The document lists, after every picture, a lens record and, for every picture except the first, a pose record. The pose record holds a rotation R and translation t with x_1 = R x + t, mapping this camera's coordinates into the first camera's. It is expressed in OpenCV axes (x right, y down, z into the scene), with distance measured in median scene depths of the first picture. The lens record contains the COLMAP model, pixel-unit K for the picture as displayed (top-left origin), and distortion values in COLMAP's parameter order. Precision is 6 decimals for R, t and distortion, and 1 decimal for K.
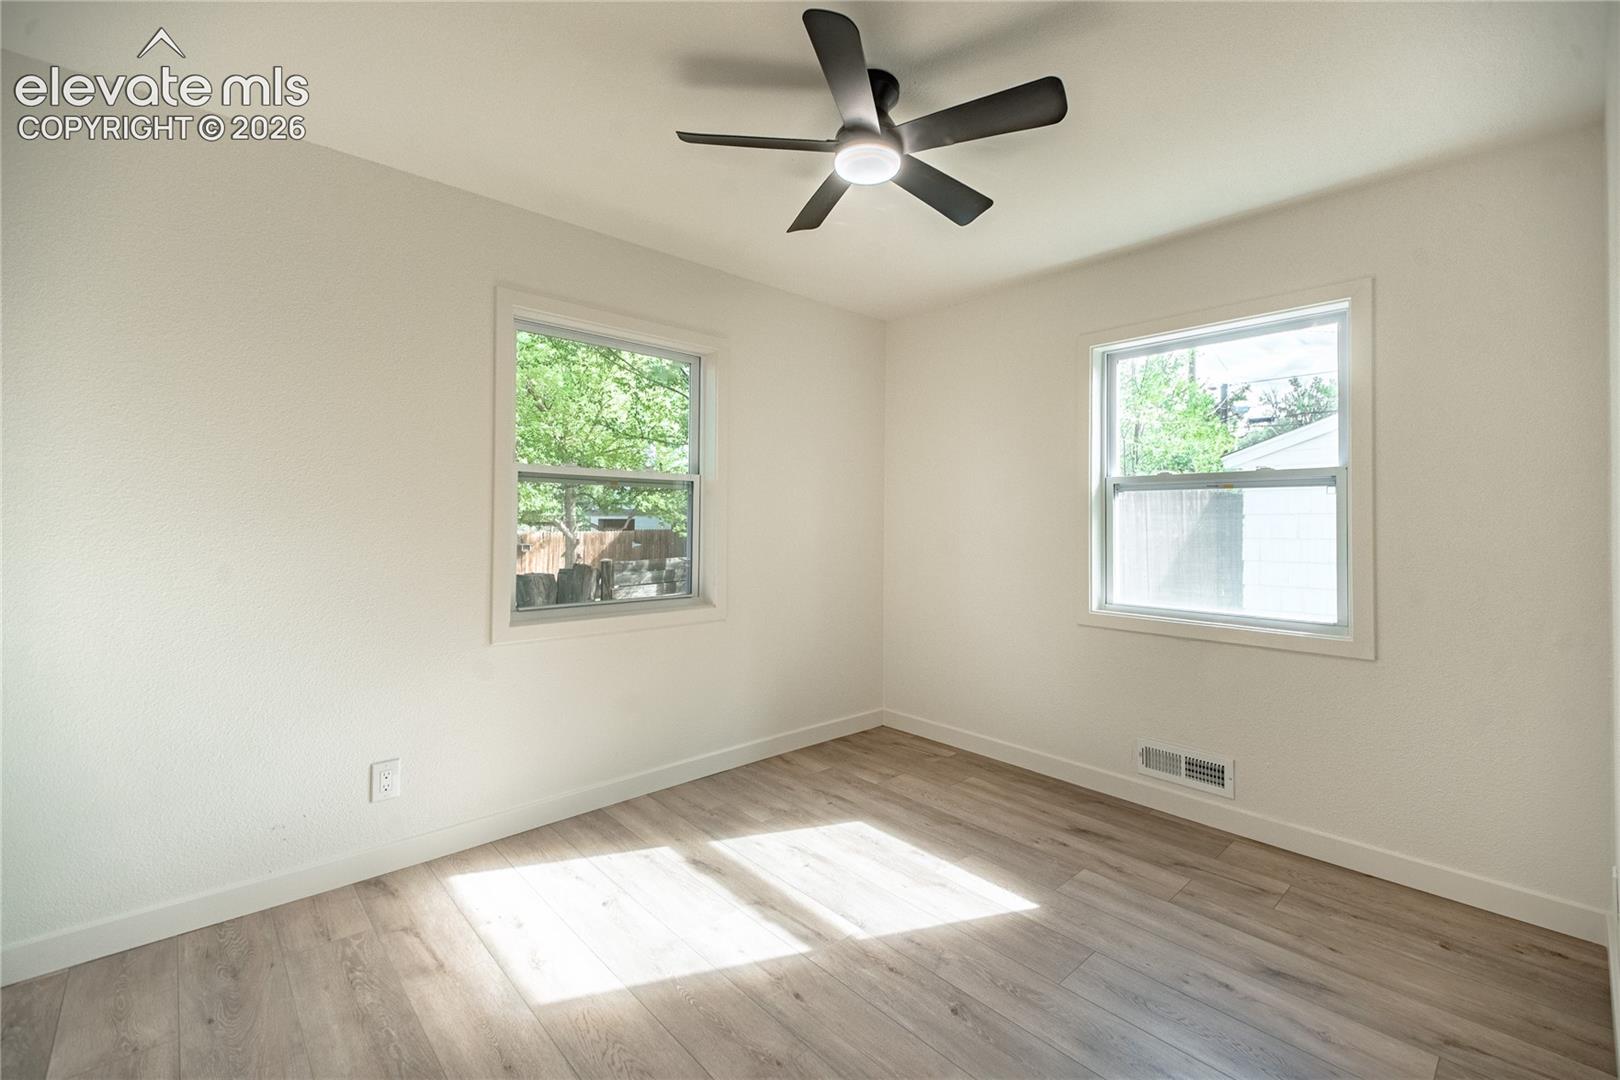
lens RADIAL K [[668.2, 0, 808.2], [0, 668.2, 517.4], [0, 0, 1]] dist [0.054177, -0.020934]
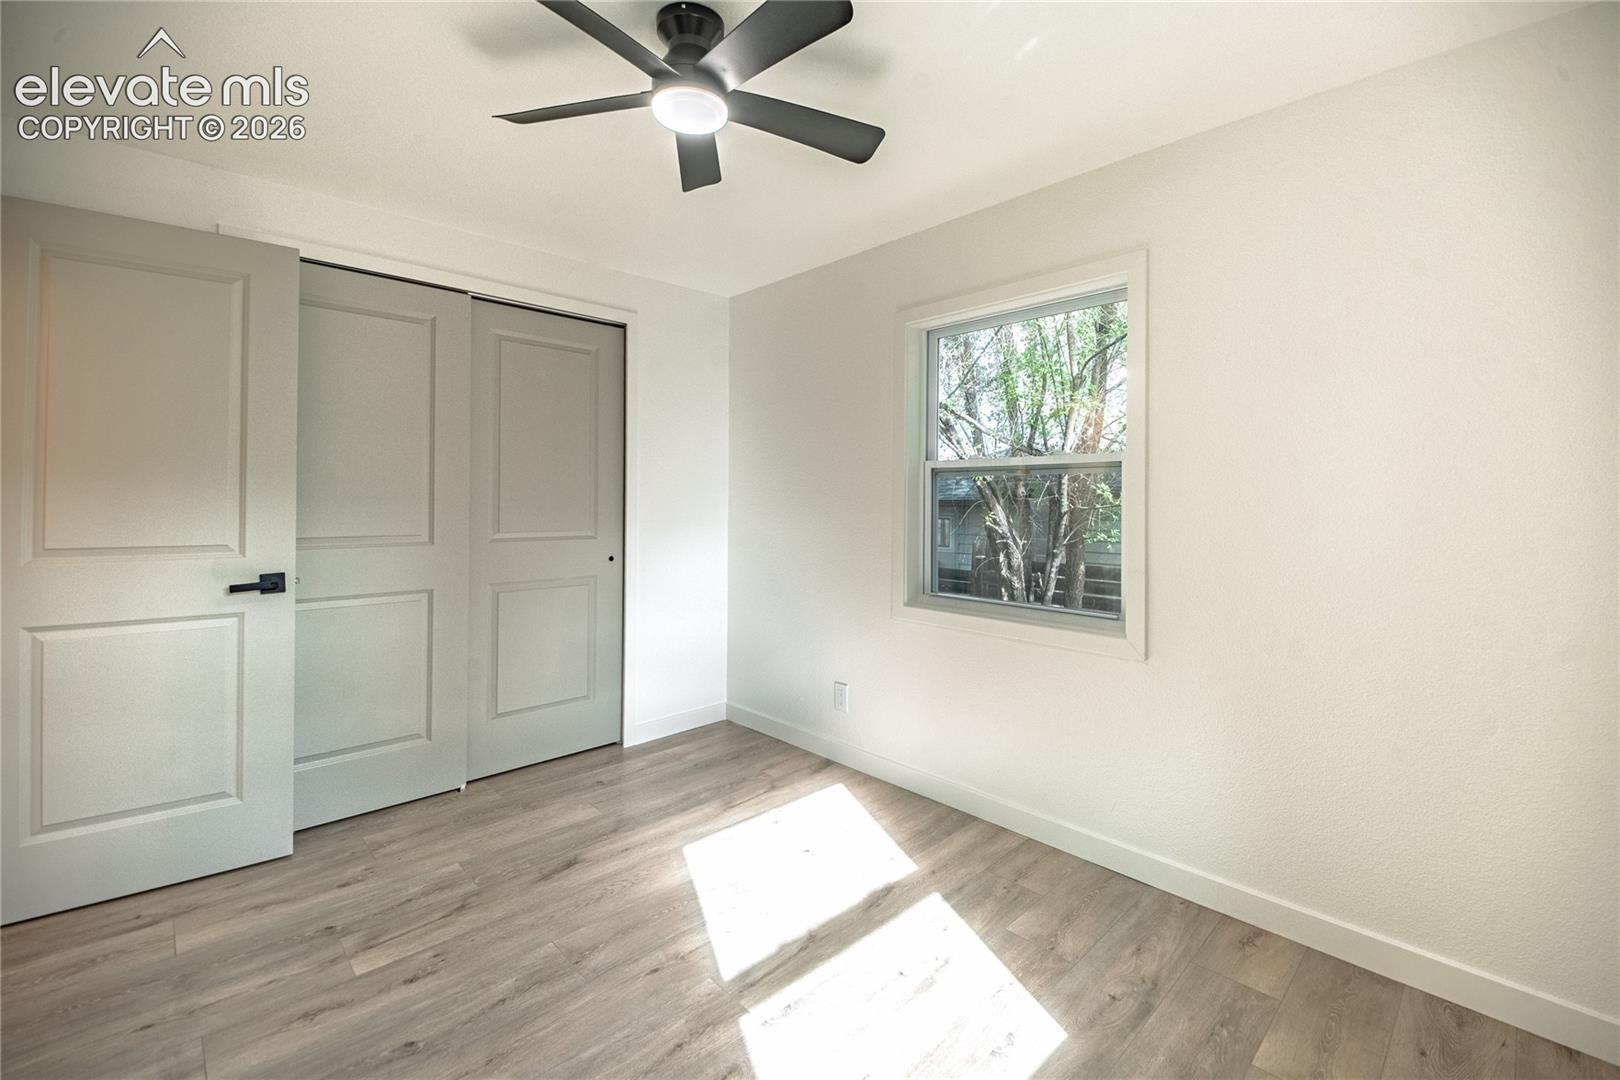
lens RADIAL K [[668.2, 0, 808.2], [0, 668.2, 517.4], [0, 0, 1]] dist [0.054177, -0.020934]
pose [[0.046606, 0.012040, -0.998841, 0.680377], [0.001489, 0.999925, 0.012123, -0.002341], [0.998912, -0.002053, 0.046585, 0.786322]]
